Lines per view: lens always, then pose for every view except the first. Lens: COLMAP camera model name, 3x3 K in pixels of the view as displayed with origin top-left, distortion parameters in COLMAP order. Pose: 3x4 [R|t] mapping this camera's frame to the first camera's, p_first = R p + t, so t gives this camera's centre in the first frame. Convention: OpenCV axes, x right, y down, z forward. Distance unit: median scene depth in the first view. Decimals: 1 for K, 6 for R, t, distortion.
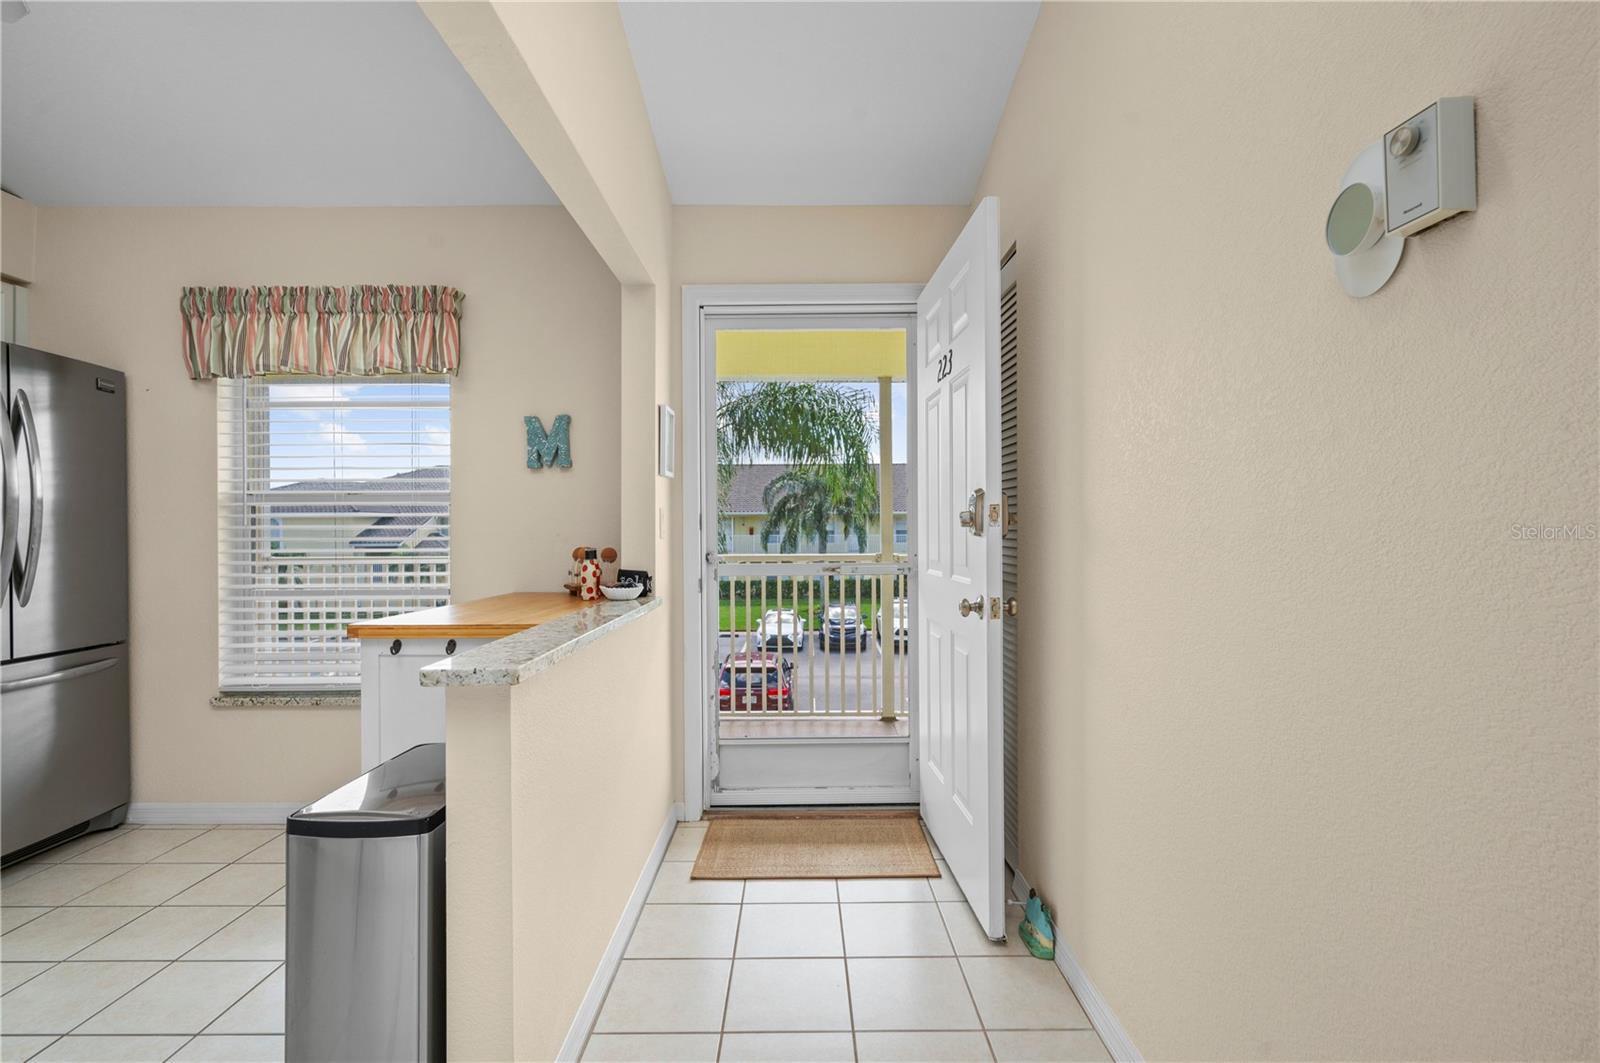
lens RADIAL K [[750.8, 0, 798.6], [0, 750.8, 532.5], [0, 0, 1]] dist [0.000343, -0.000097]
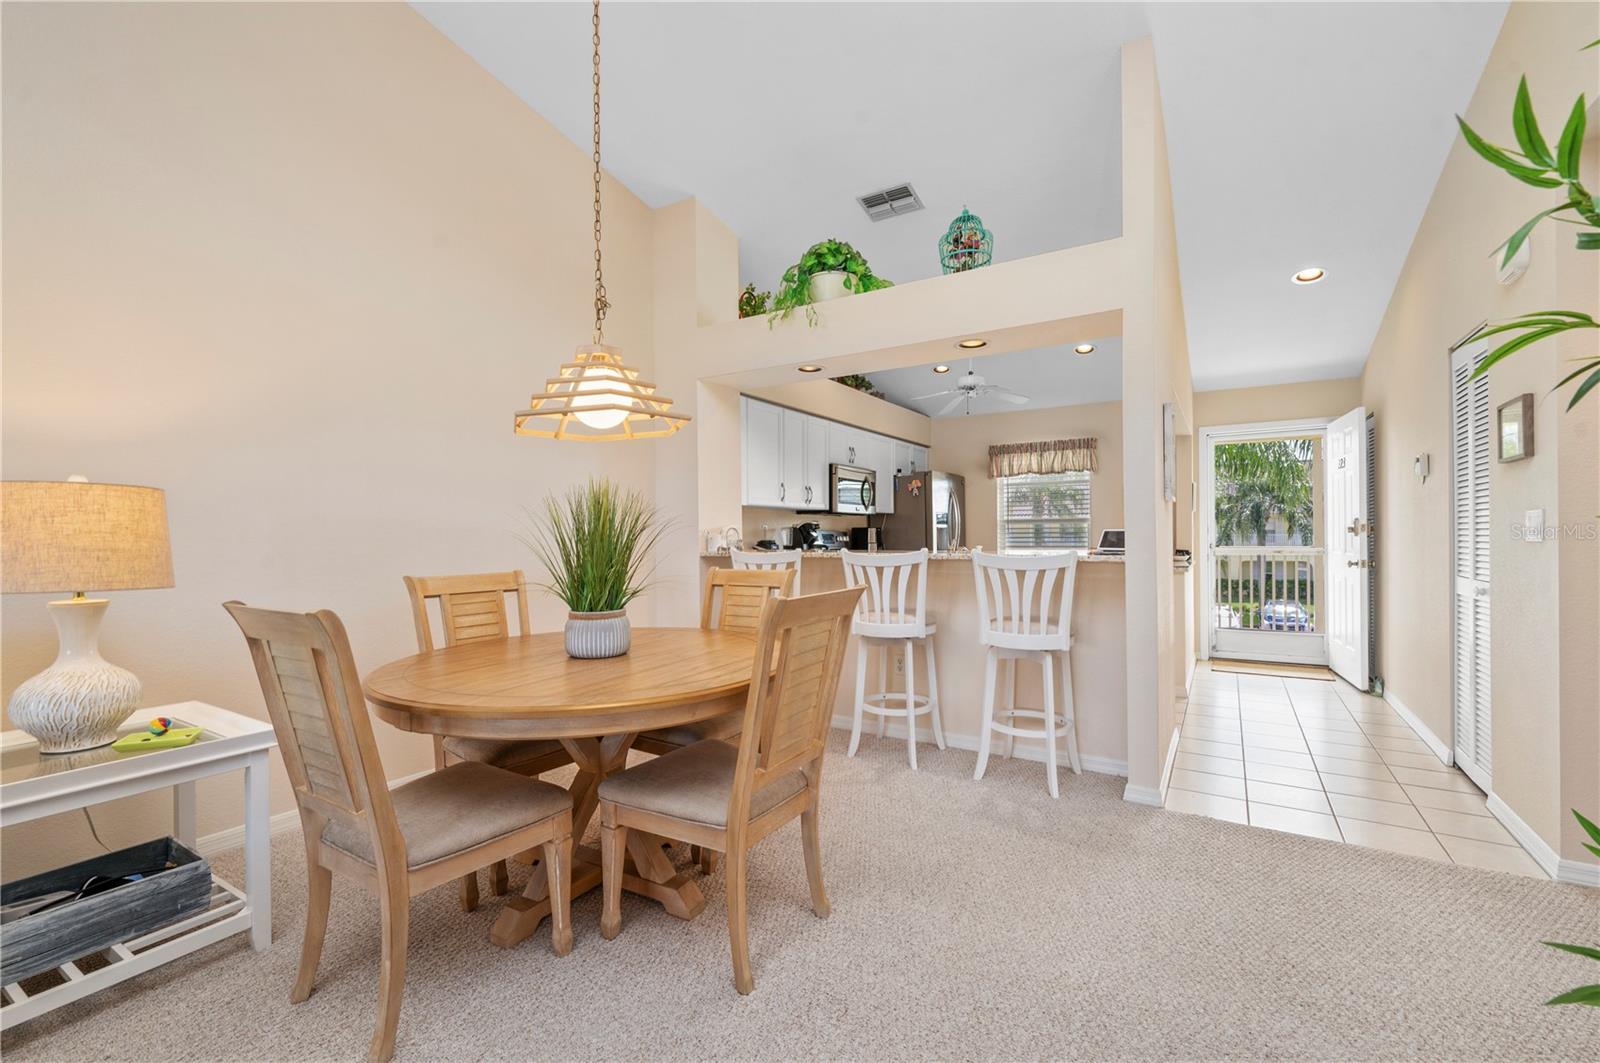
lens RADIAL K [[679.3, 0, 800.9], [0, 679.3, 534.8], [0, 0, 1]] dist [-0.000064, -0.000271]
pose [[0.846437, -0.001643, -0.532486, -0.083453], [0.003333, 0.999992, 0.002212, -0.008078], [0.532478, -0.003647, 0.846436, -1.460170]]
